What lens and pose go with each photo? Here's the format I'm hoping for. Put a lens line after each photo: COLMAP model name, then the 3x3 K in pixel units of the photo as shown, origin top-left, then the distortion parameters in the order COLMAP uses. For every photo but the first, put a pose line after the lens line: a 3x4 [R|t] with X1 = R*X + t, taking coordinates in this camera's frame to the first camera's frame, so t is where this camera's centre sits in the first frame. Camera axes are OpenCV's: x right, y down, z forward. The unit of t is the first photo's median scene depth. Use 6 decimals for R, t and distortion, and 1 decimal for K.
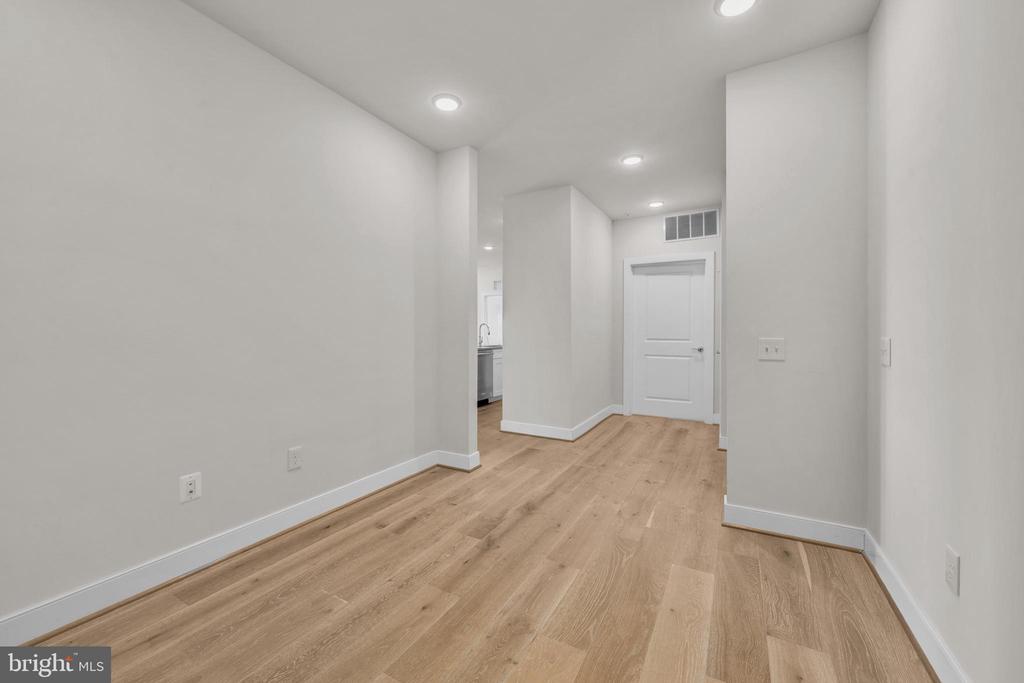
lens RADIAL K [[400.7, 0, 513.5], [0, 400.7, 336.4], [0, 0, 1]] dist [-0.000190, 0.000191]
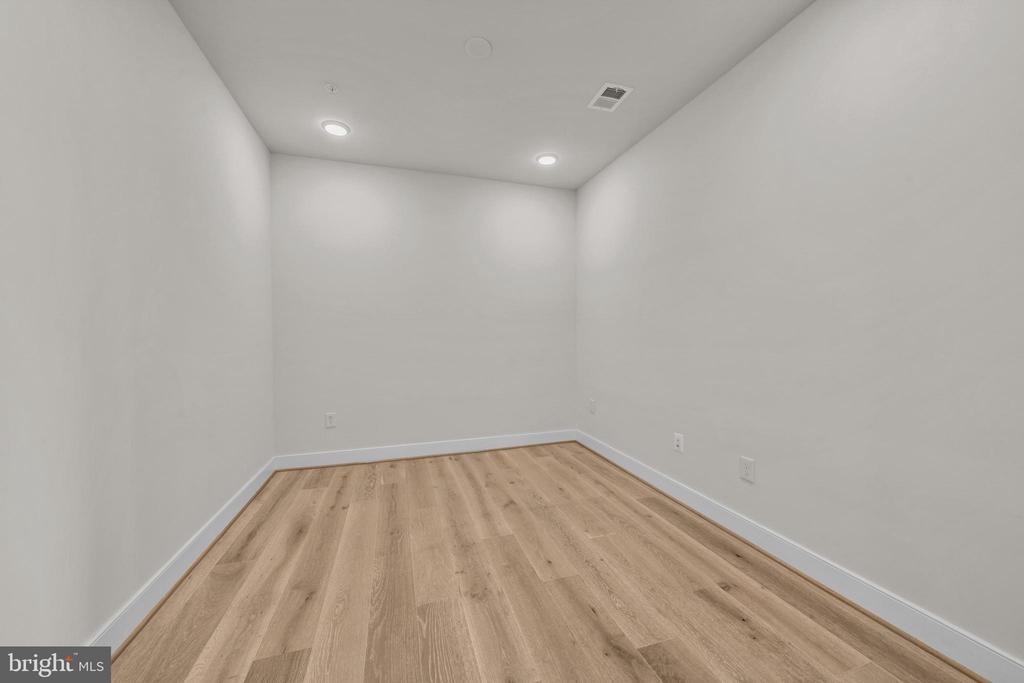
lens RADIAL K [[377.7, 0, 512.8], [0, 377.7, 333.3], [0, 0, 1]] dist [0.001067, 0.000060]
pose [[-0.692396, -0.005902, -0.721494, 0.614626], [-0.006834, 0.999975, -0.001623, -0.017124], [0.721485, 0.003807, -0.692419, 1.523147]]
